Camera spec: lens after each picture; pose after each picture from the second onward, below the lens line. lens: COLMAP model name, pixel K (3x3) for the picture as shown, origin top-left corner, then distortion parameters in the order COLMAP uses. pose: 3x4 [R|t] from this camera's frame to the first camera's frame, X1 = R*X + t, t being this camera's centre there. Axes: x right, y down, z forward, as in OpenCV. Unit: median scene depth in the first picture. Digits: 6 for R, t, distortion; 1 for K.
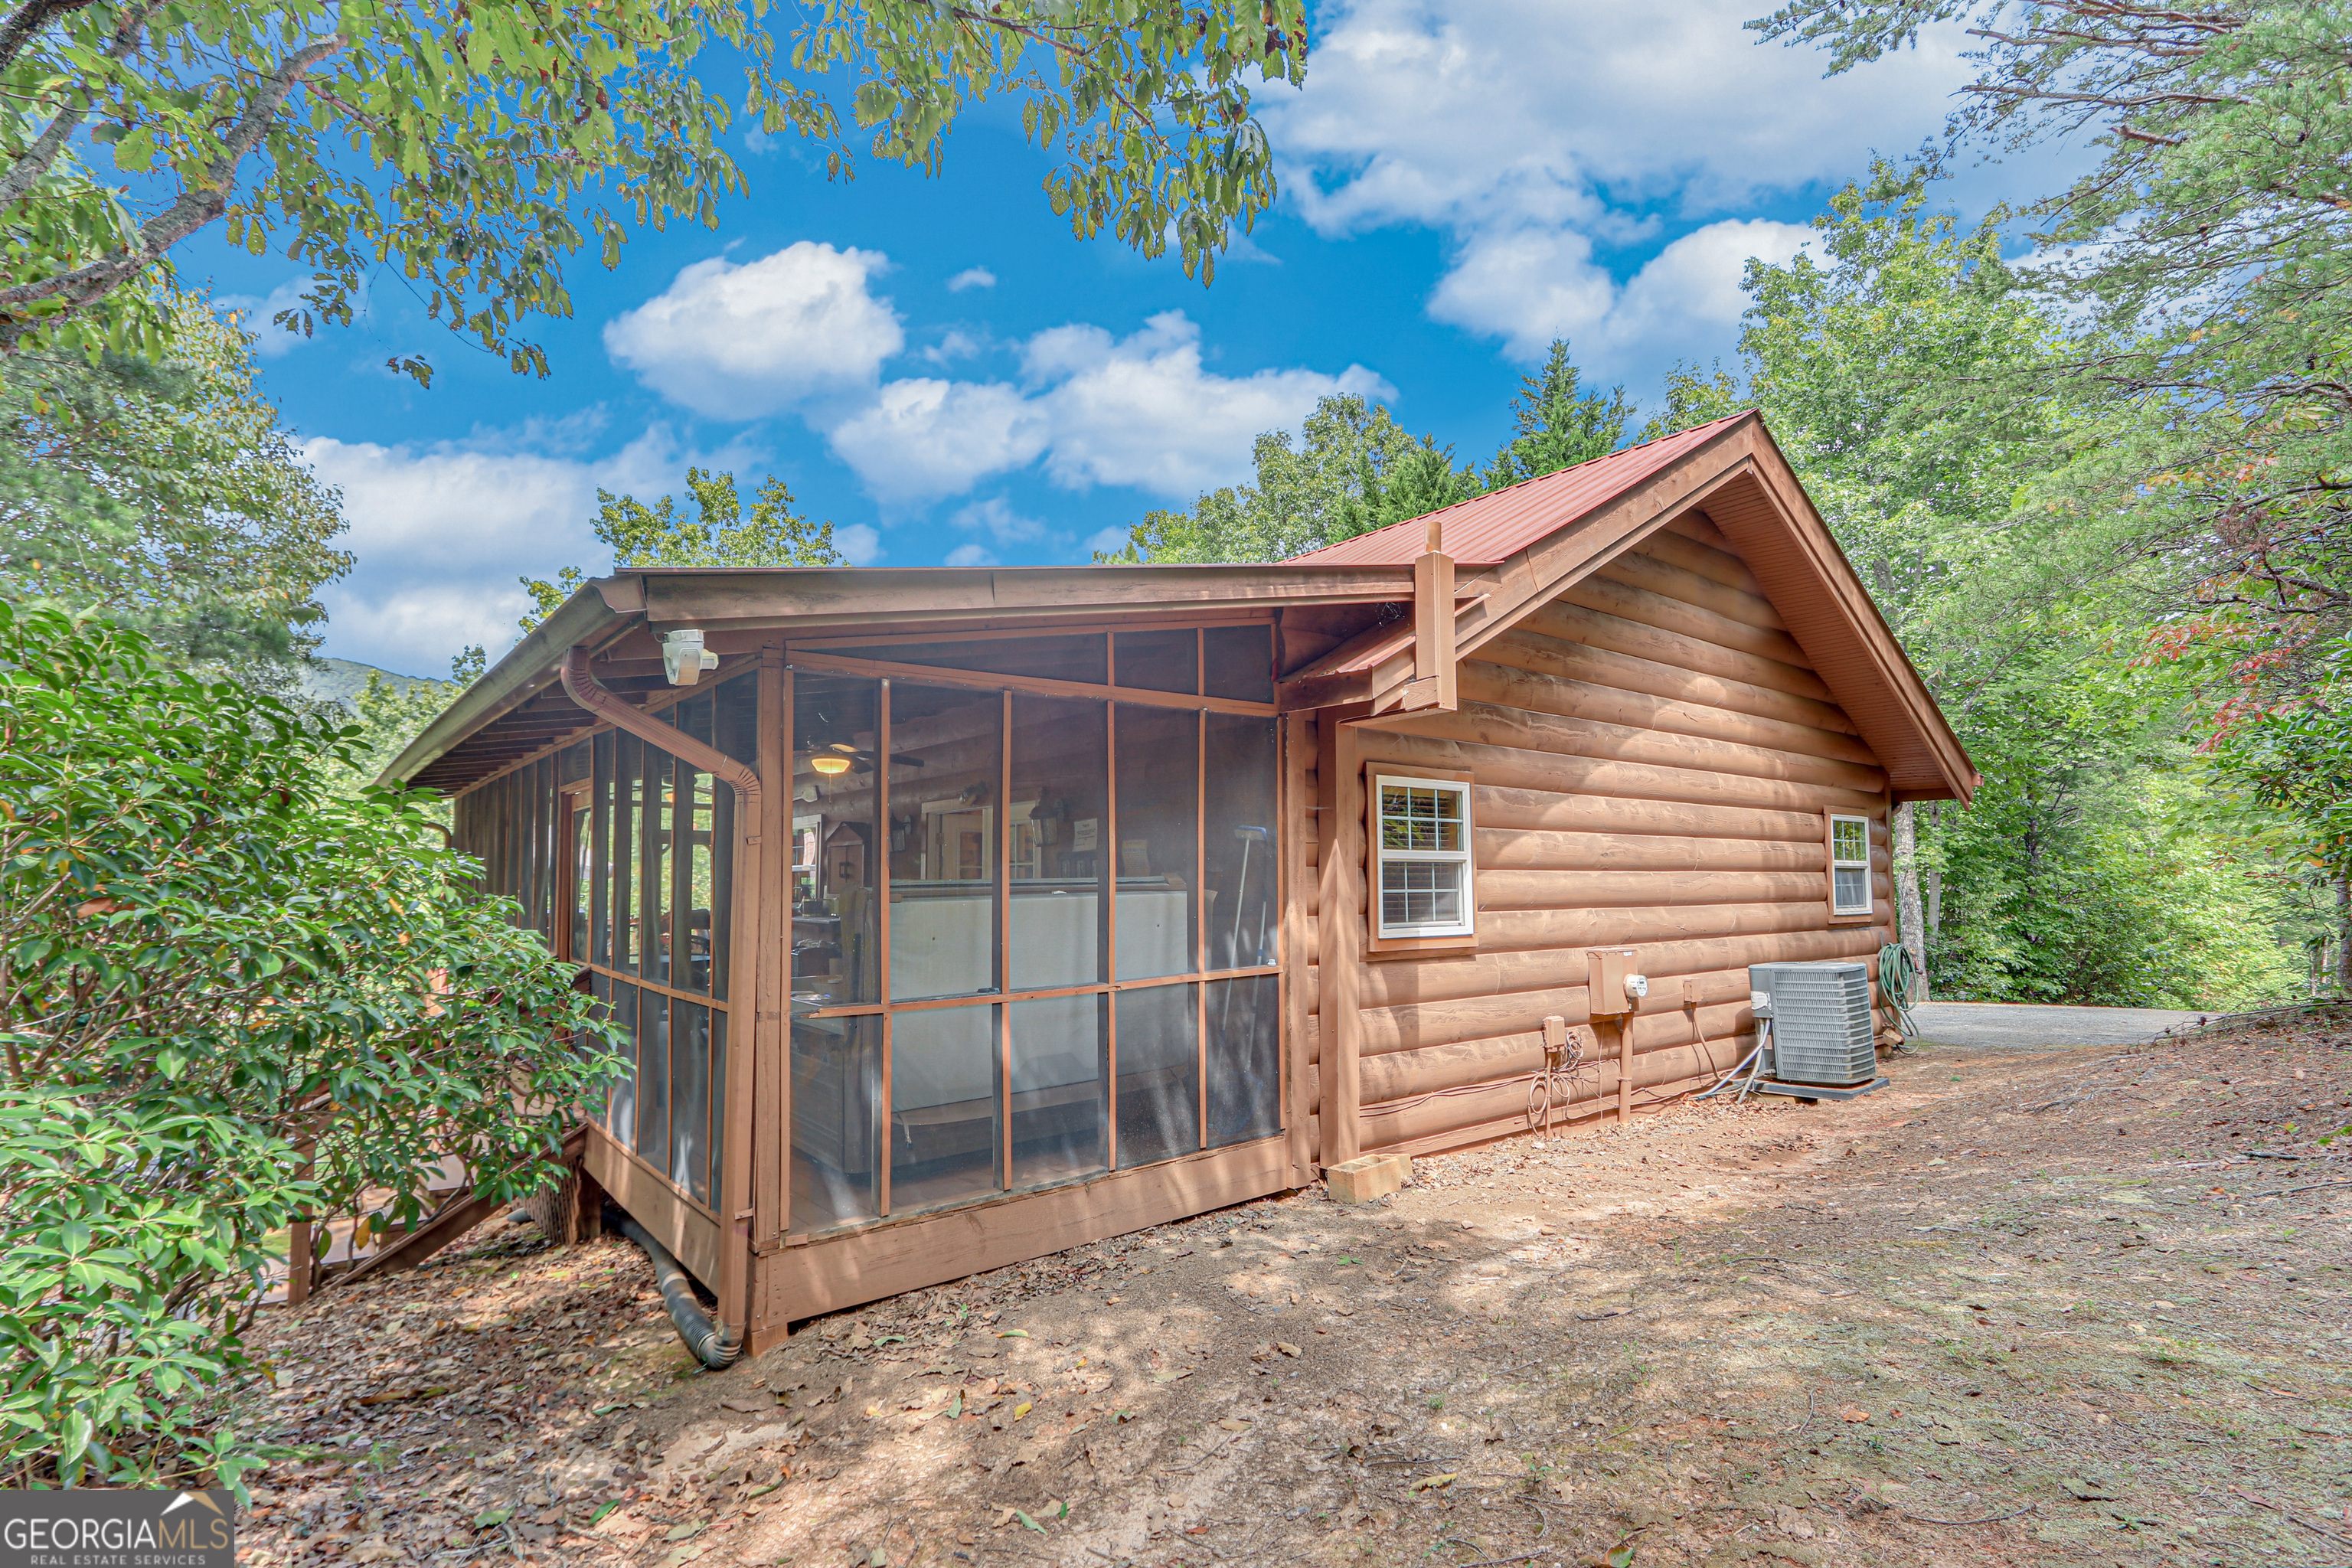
lens RADIAL K [[1097.5, 0, 1195.1], [0, 1097.5, 802.2], [0, 0, 1]] dist [0.004685, 0.000545]
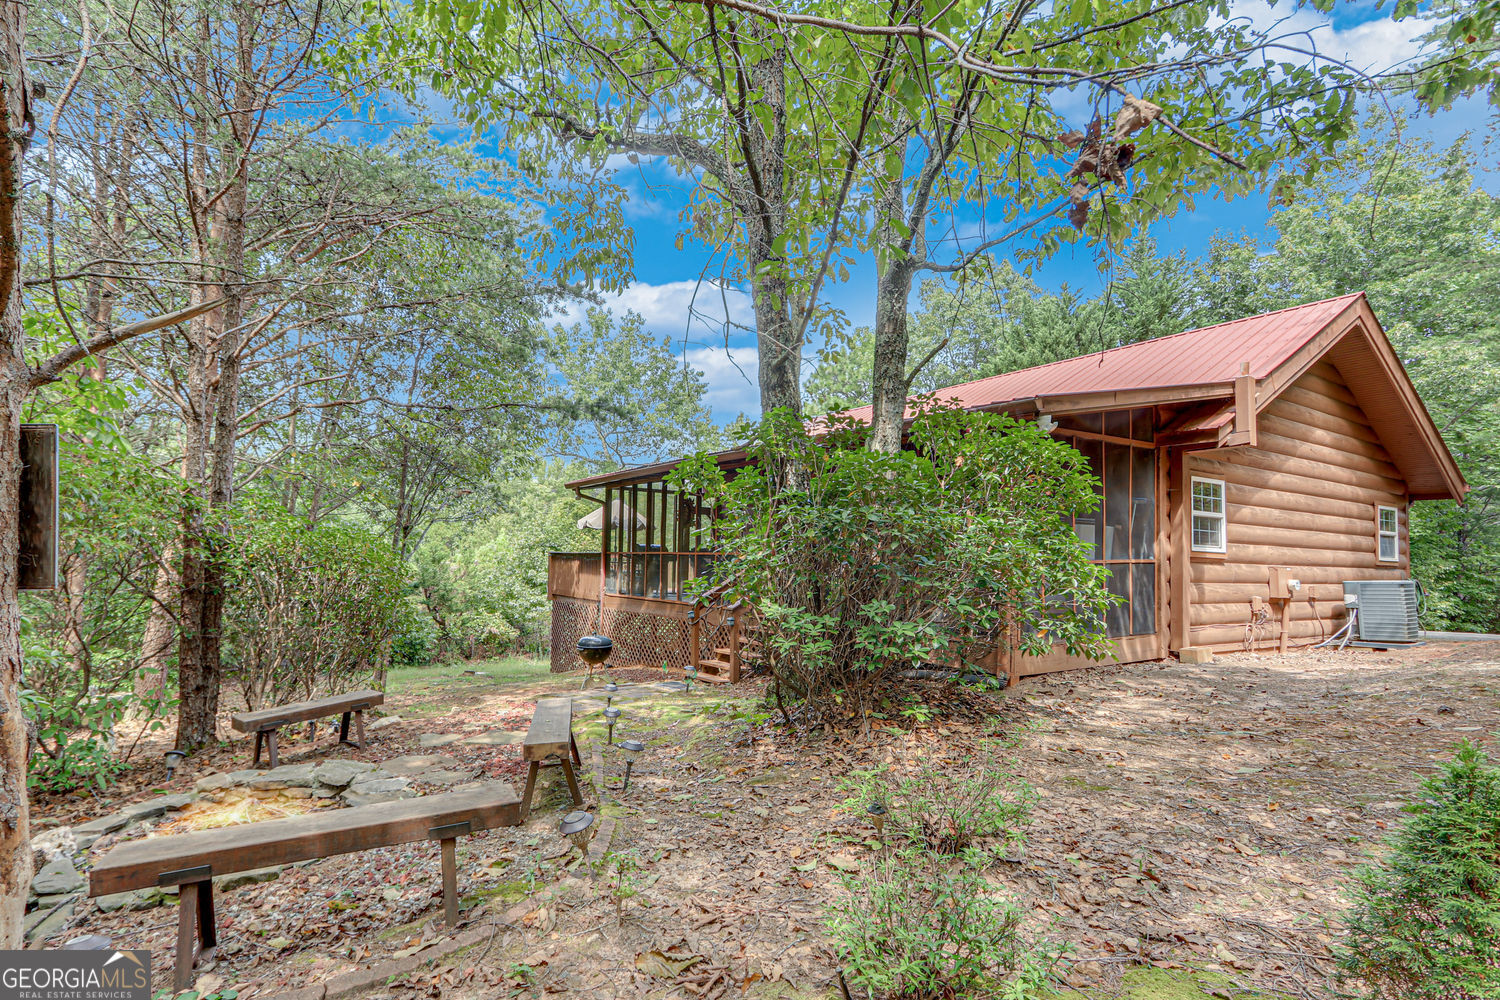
lens RADIAL K [[718.5, 0, 705.8], [0, 718.5, 514.5], [0, 0, 1]] dist [0.012193, 0.001036]
pose [[0.991978, 0.019004, -0.124974, -0.492581], [-0.017879, 0.999789, 0.010117, 0.043927], [0.125140, -0.007802, 0.992108, -0.437635]]
